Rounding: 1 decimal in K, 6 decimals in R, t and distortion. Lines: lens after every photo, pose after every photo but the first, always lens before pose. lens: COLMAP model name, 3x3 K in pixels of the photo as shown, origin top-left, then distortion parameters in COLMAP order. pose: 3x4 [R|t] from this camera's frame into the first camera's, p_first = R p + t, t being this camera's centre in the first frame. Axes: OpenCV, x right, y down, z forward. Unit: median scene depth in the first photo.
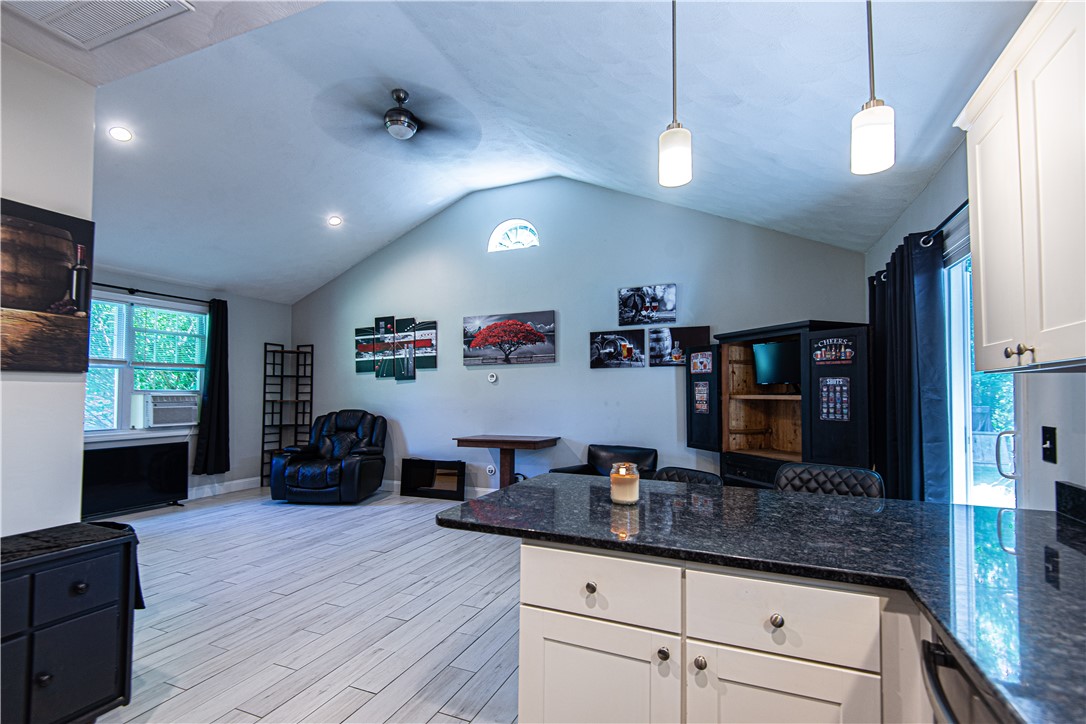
lens RADIAL K [[506.7, 0, 544.2], [0, 506.7, 381.2], [0, 0, 1]] dist [0.019431, -0.013475]
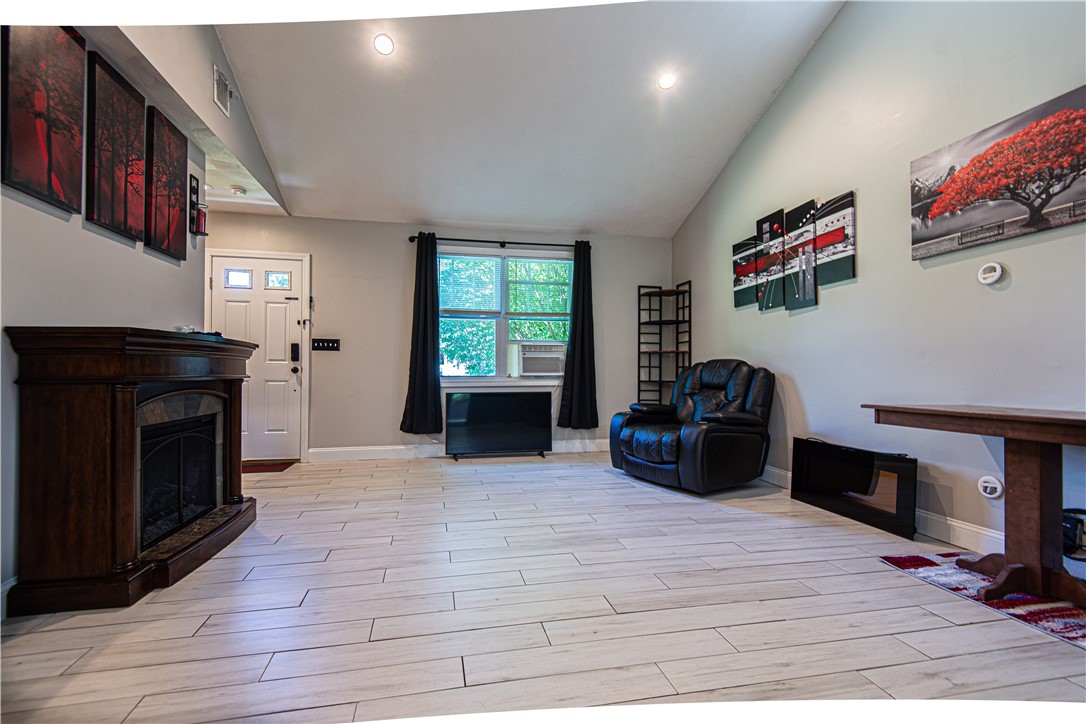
lens RADIAL K [[469.1, 0, 518.1], [0, 469.1, 366.3], [0, 0, 1]] dist [-0.001559, -0.003920]
pose [[0.541631, -0.008405, -0.840574, 0.012474], [0.022530, 0.999736, 0.004521, 0.062181], [0.840314, -0.021387, 0.541677, 0.452023]]
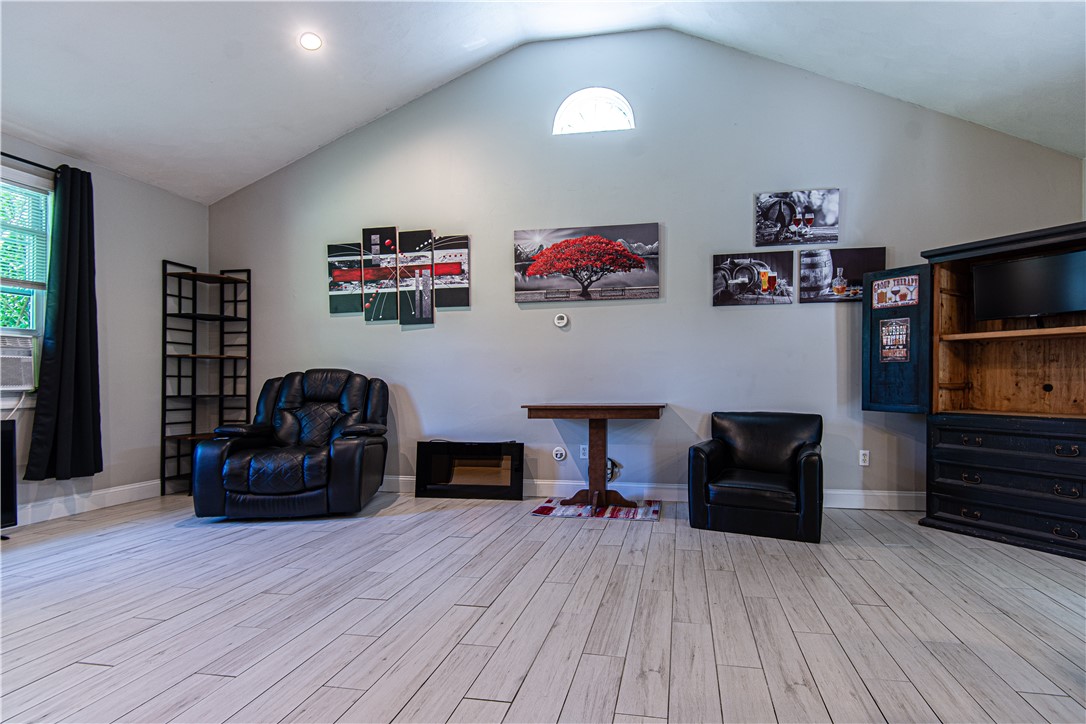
lens RADIAL K [[523.1, 0, 608.2], [0, 523.1, 382.2], [0, 0, 1]] dist [0.017354, -0.009509]
pose [[0.969828, -0.002879, 0.243774, -0.216425], [-0.004297, 0.999573, 0.028901, 0.057494], [-0.243753, -0.029076, 0.969401, 0.296480]]
